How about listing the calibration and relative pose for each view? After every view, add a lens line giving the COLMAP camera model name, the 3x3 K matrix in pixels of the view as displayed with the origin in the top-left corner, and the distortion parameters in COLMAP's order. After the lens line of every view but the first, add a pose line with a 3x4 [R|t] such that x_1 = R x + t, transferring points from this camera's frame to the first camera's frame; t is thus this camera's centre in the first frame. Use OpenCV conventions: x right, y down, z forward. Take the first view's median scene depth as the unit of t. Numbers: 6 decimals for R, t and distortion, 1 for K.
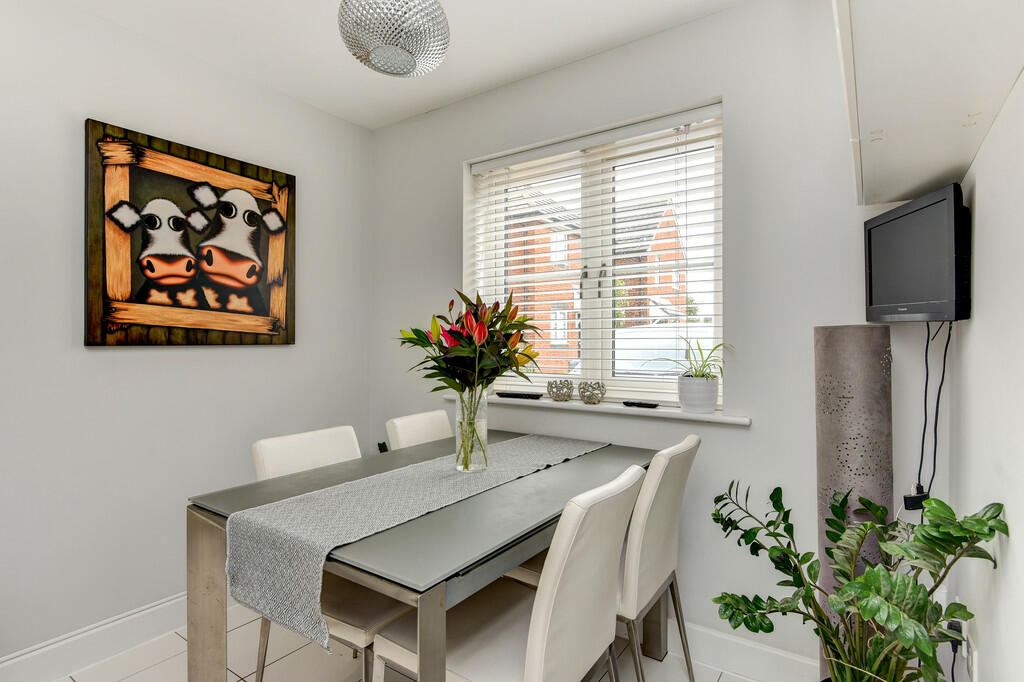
lens RADIAL K [[548.4, 0, 512.1], [0, 548.4, 351.2], [0, 0, 1]] dist [0.019613, 0.001880]
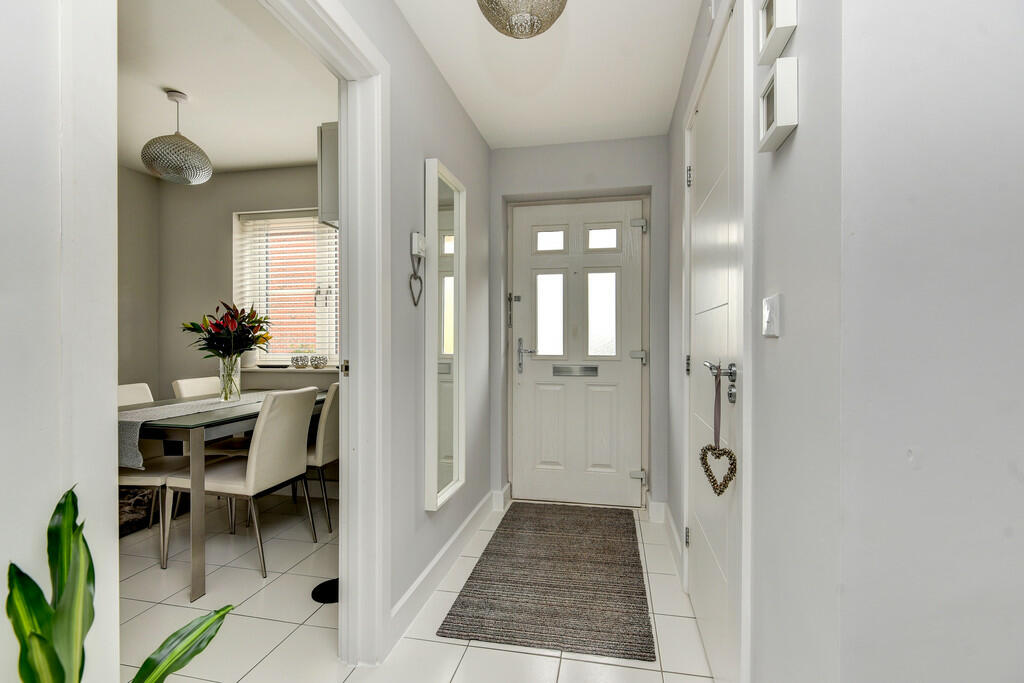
lens RADIAL K [[471.2, 0, 515.0], [0, 471.2, 343.6], [0, 0, 1]] dist [0.016597, -0.004525]
pose [[0.917120, -0.004725, 0.398583, 0.164197], [0.009539, 0.999904, -0.010095, 0.051395], [-0.398497, 0.013061, 0.917077, -0.801273]]
